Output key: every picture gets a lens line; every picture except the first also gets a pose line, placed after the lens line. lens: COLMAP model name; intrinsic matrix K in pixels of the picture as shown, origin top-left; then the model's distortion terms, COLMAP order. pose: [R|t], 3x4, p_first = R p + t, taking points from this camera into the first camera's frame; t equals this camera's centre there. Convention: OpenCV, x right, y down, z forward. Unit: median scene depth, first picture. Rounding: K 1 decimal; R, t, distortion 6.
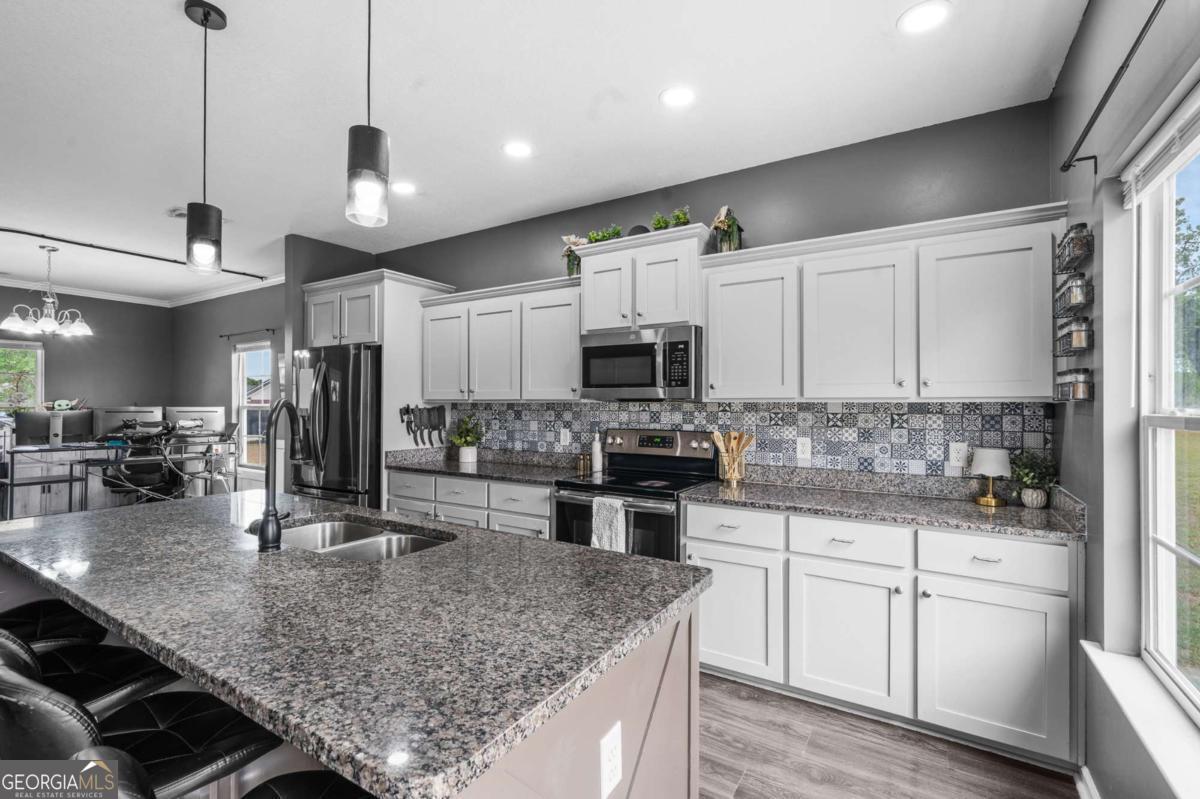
lens RADIAL K [[535.0, 0, 594.1], [0, 535.0, 402.3], [0, 0, 1]] dist [-0.000628, -0.000333]
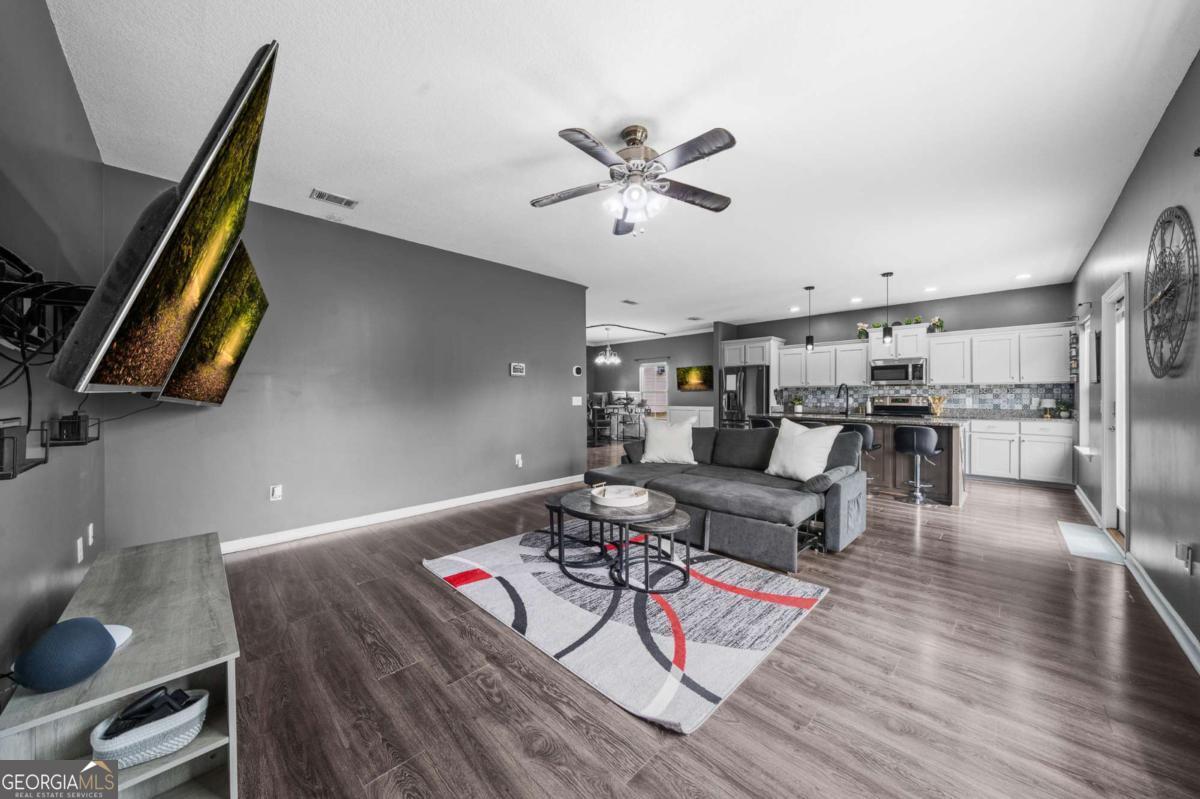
lens RADIAL K [[415.3, 0, 601.2], [0, 415.3, 396.1], [0, 0, 1]] dist [-0.000180, 0.000041]
pose [[0.976531, -0.002532, -0.215363, -0.931204], [0.002774, 0.999996, 0.000820, 0.046989], [0.215360, -0.001399, 0.976534, -1.400241]]
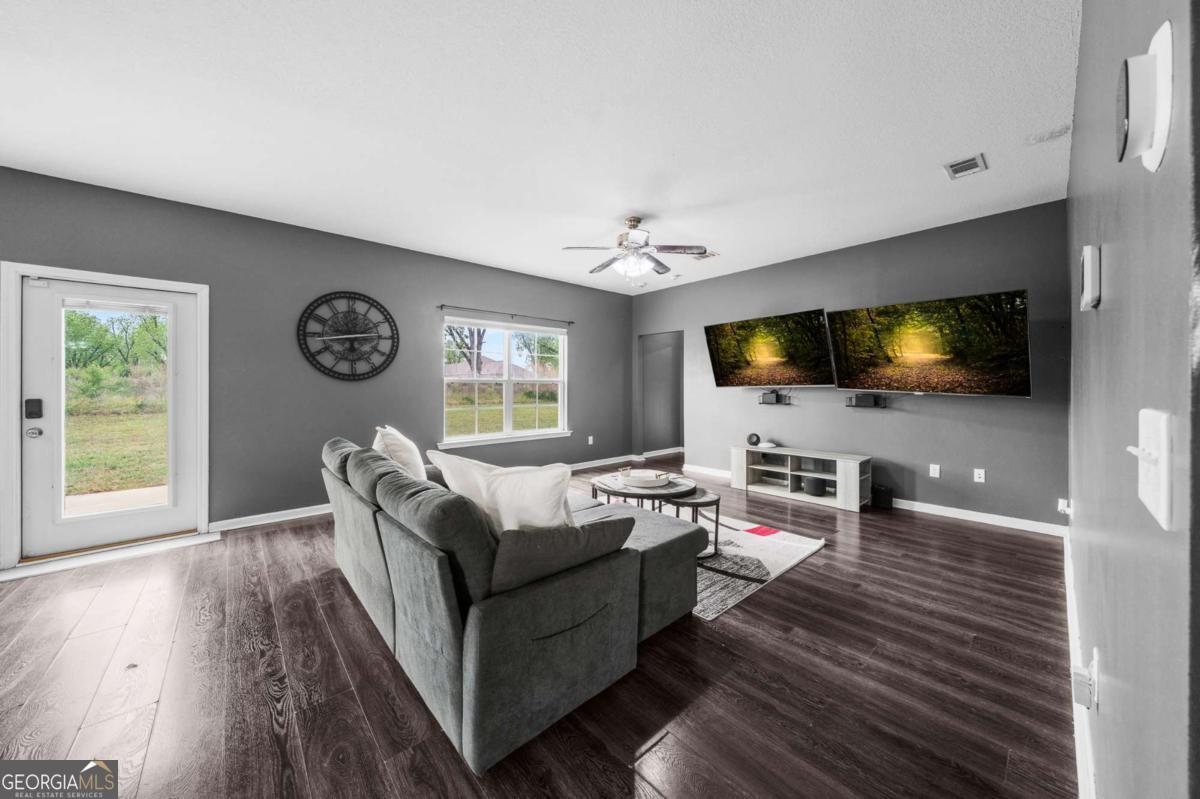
lens RADIAL K [[407.5, 0, 597.7], [0, 407.5, 383.8], [0, 0, 1]] dist [-0.017219, 0.000179]
pose [[-0.961736, 0.004661, 0.273937, -1.259230], [0.002030, 0.999949, -0.009886, 0.043181], [-0.273969, -0.008952, -0.961697, 0.504019]]
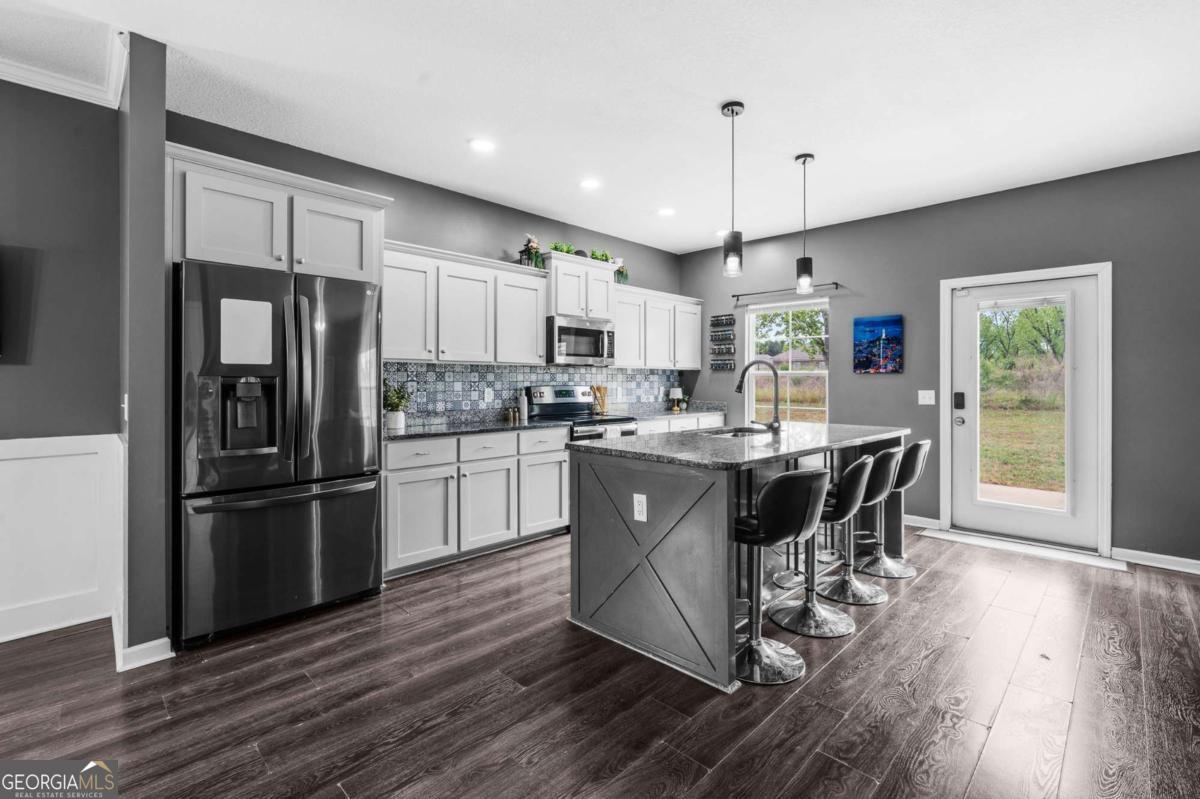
lens RADIAL K [[538.3, 0, 600.6], [0, 538.3, 379.0], [0, 0, 1]] dist [-0.000211, 0.000806]
pose [[0.213964, 0.001302, 0.976841, -1.375073], [-0.004188, 0.999991, -0.000416, 0.035186], [-0.976833, -0.004002, 0.213968, 0.609706]]
